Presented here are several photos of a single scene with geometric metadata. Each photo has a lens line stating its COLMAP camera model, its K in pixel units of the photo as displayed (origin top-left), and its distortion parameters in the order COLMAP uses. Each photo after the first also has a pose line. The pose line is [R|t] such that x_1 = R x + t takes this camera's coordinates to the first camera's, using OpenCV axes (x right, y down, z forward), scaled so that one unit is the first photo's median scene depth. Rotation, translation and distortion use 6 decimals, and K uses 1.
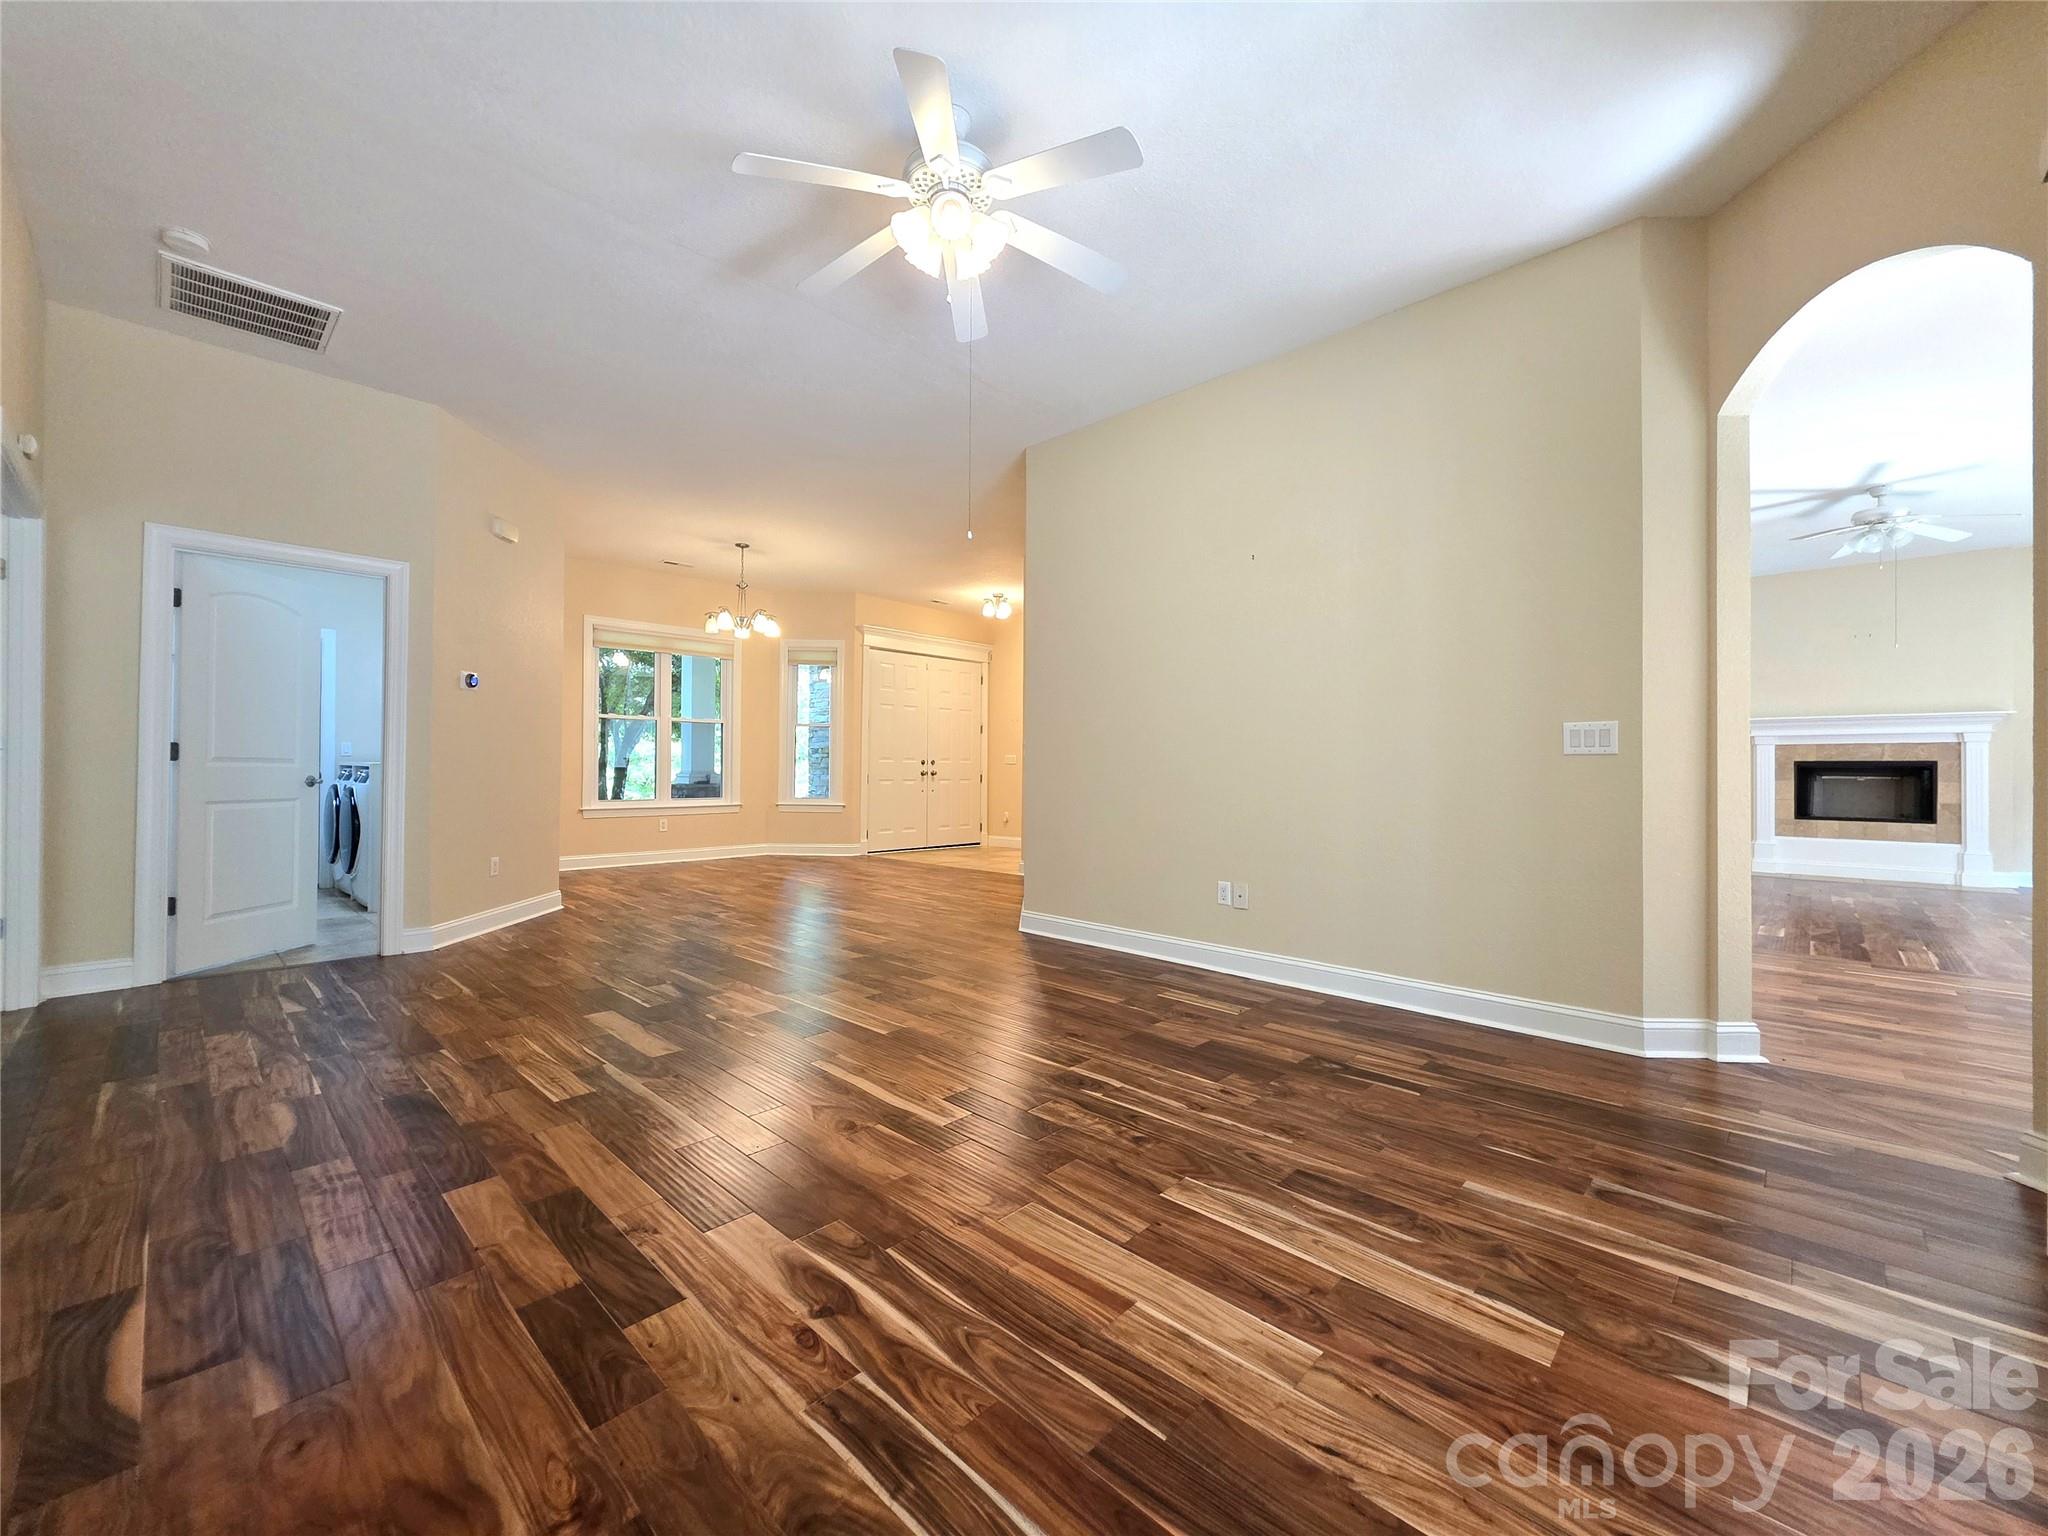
lens RADIAL K [[820.8, 0, 1021.2], [0, 820.8, 767.8], [0, 0, 1]] dist [0.002925, 0.000193]
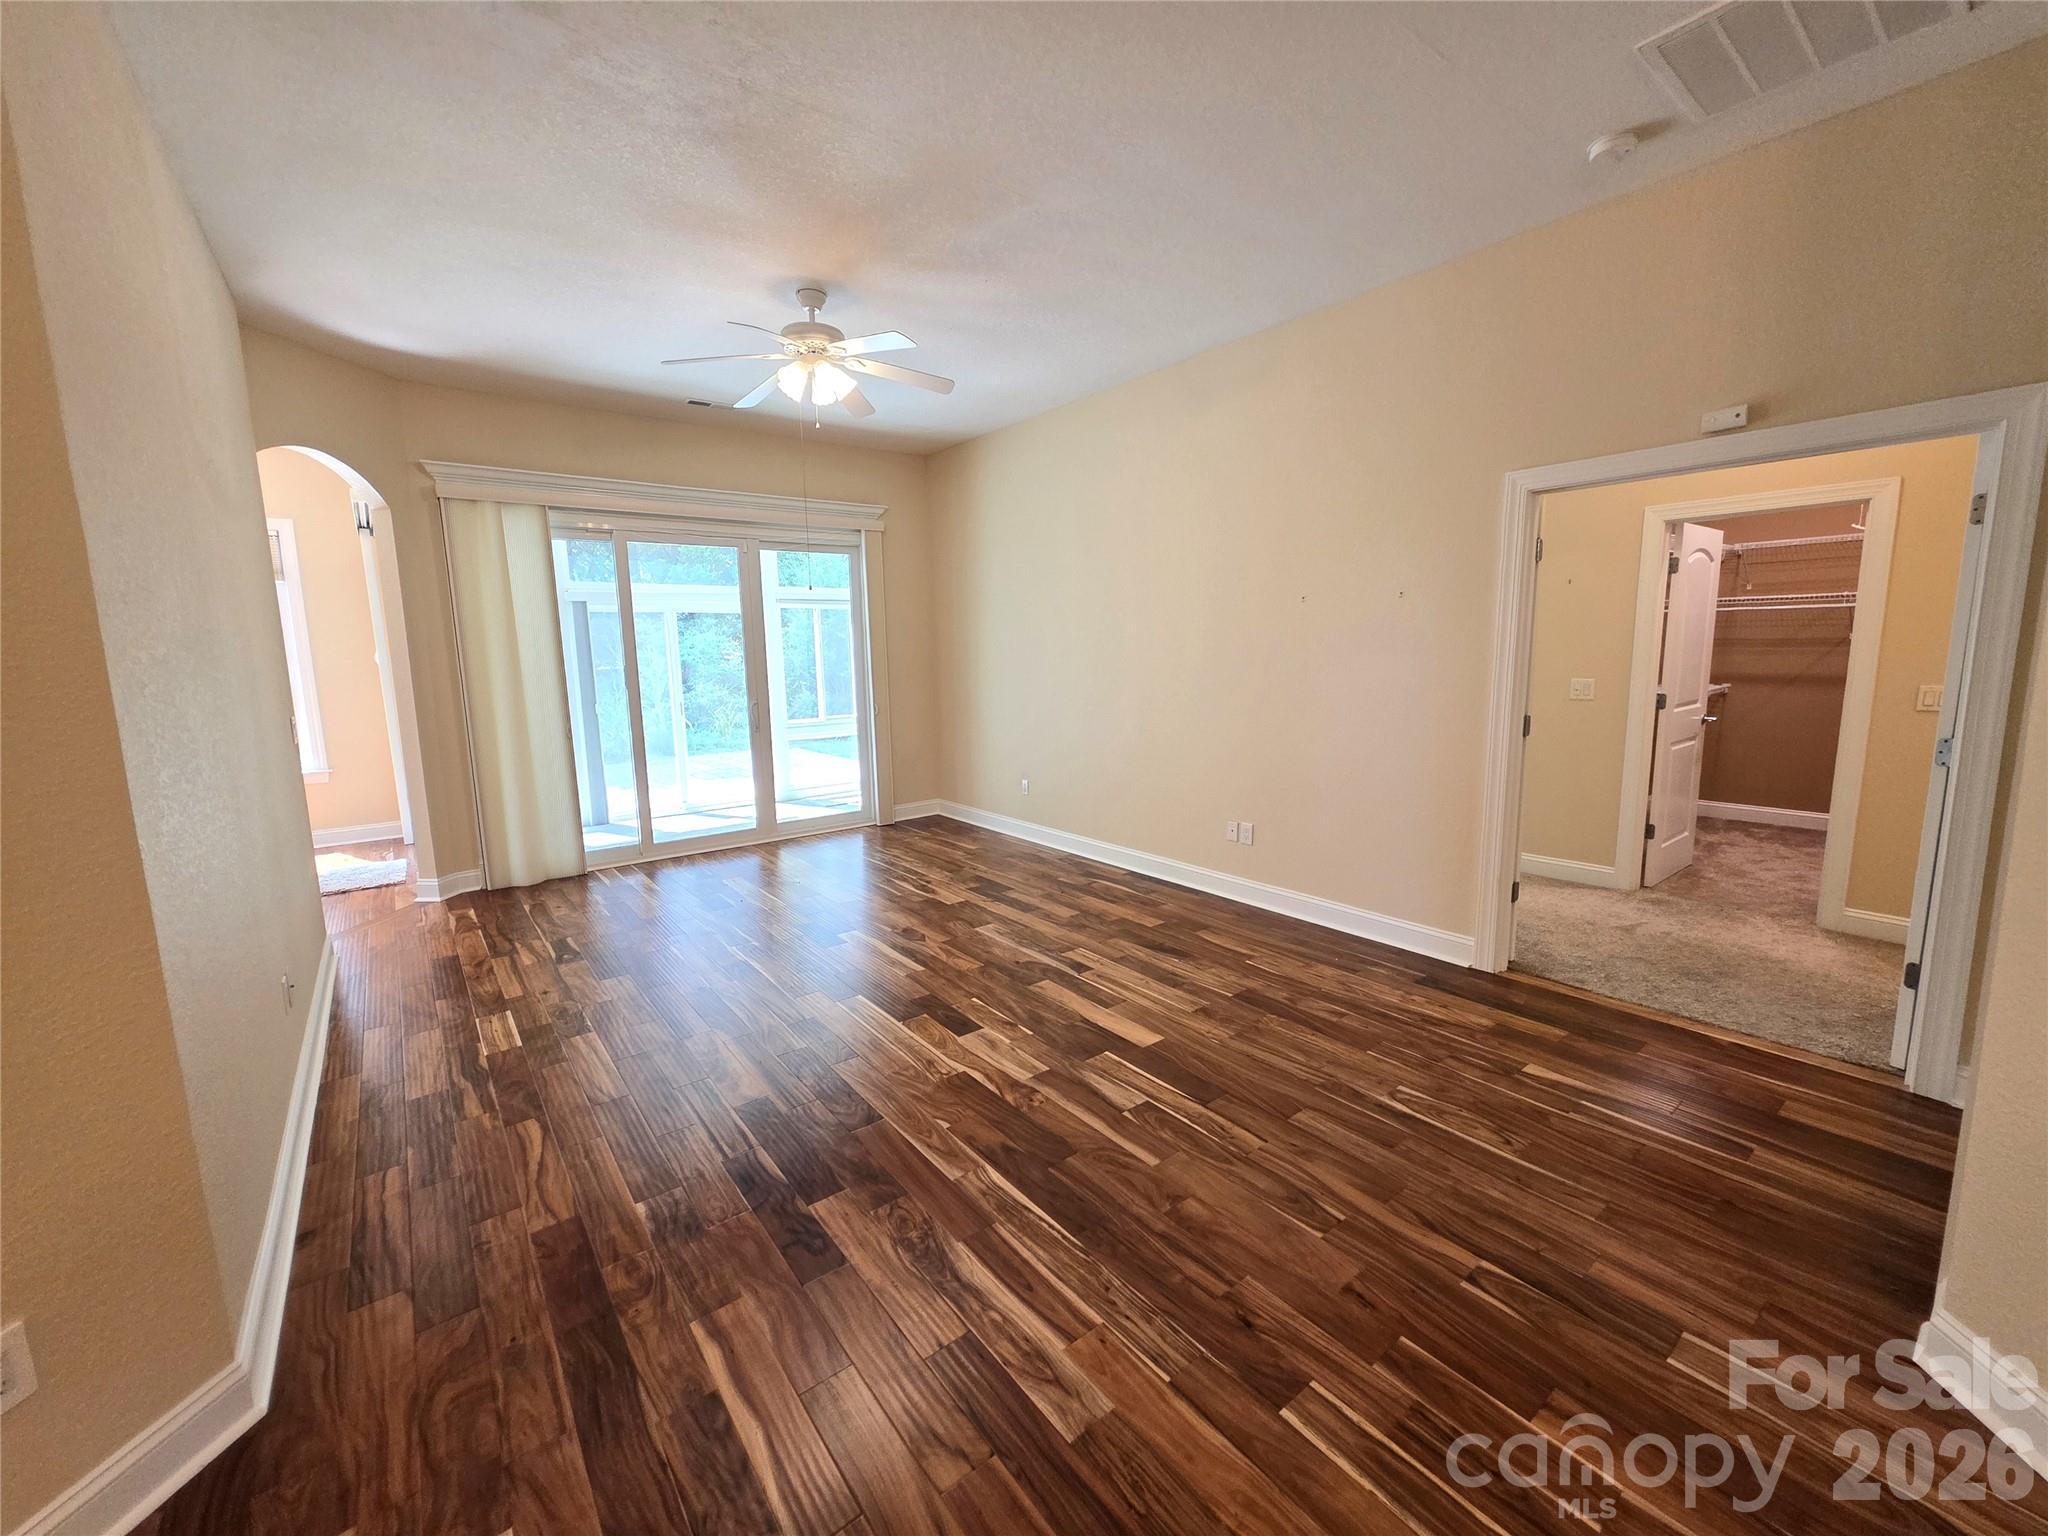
lens RADIAL K [[820.8, 0, 1027.1], [0, 820.8, 760.8], [0, 0, 1]] dist [0.002925, 0.000193]
pose [[-0.989920, -0.010258, 0.141256, -0.651943], [0.010130, 0.989691, 0.142859, -0.177605], [-0.141265, 0.142850, -0.979611, 2.410103]]
